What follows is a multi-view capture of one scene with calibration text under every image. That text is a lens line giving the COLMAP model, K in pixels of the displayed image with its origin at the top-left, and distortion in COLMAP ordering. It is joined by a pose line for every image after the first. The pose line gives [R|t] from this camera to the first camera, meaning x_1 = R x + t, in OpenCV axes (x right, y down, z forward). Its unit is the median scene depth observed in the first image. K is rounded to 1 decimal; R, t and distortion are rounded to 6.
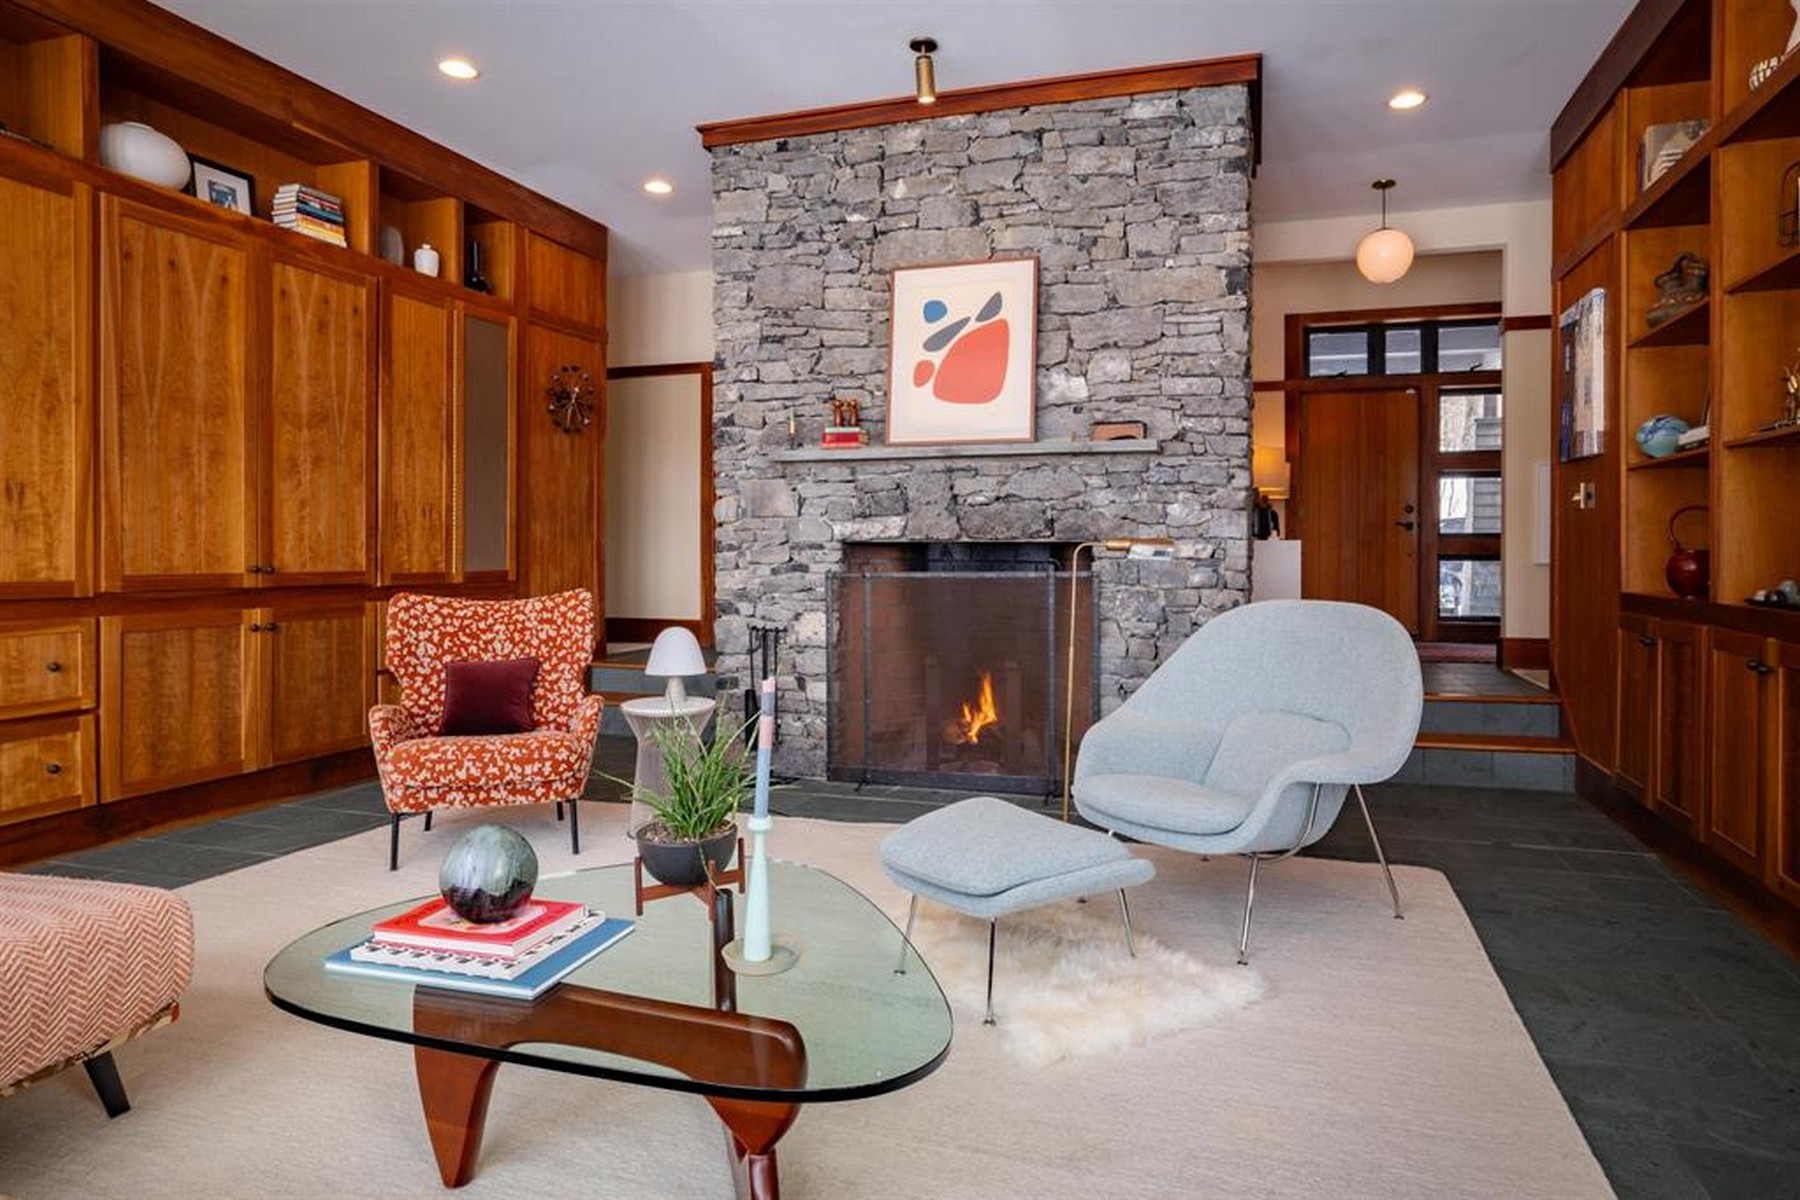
lens RADIAL K [[940.1, 0, 901.1], [0, 940.1, 545.5], [0, 0, 1]] dist [-0.031444, 0.000329]
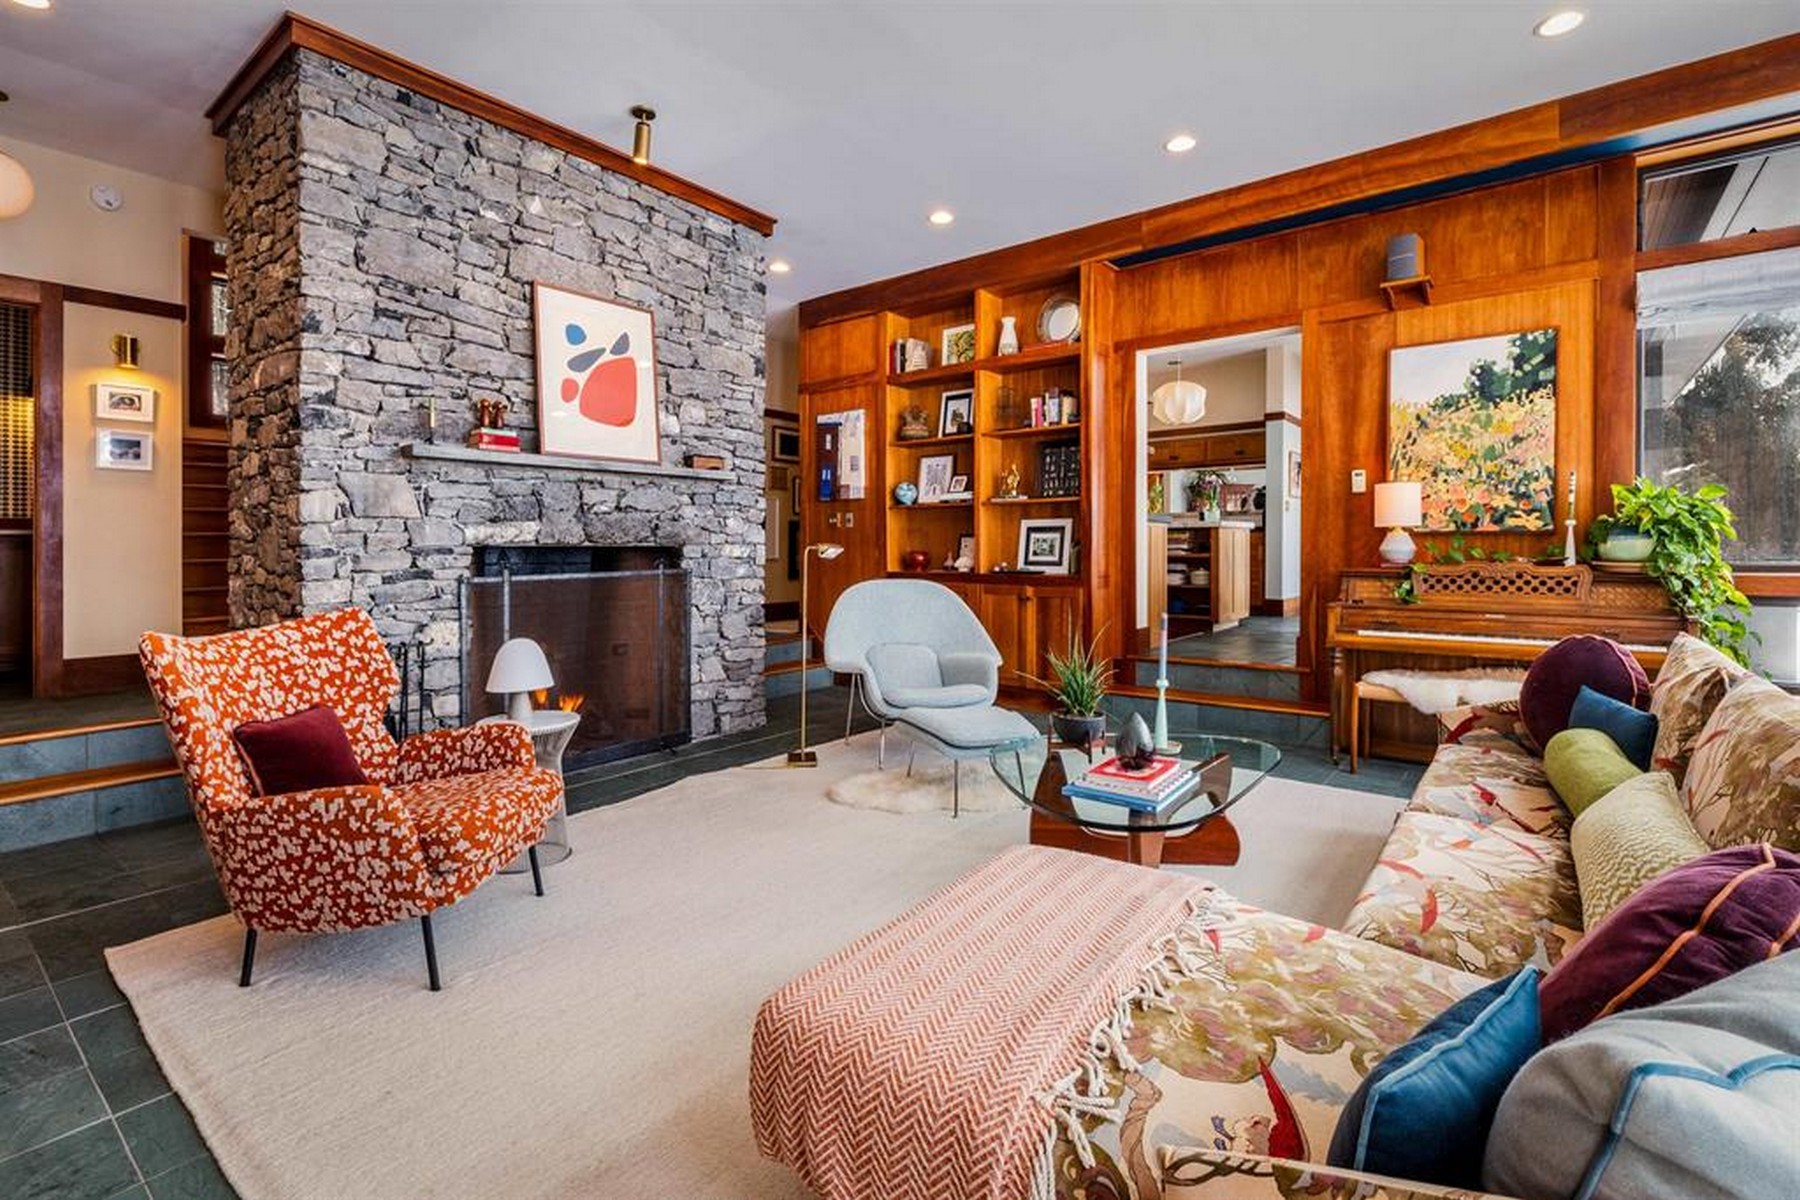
lens RADIAL K [[819.7, 0, 902.9], [0, 819.7, 553.1], [0, 0, 1]] dist [0.000107, 0.000037]
pose [[0.380034, -0.009070, 0.924928, -0.696793], [0.002741, 0.999959, 0.008680, -0.002844], [-0.924968, -0.000763, 0.380043, 0.281327]]
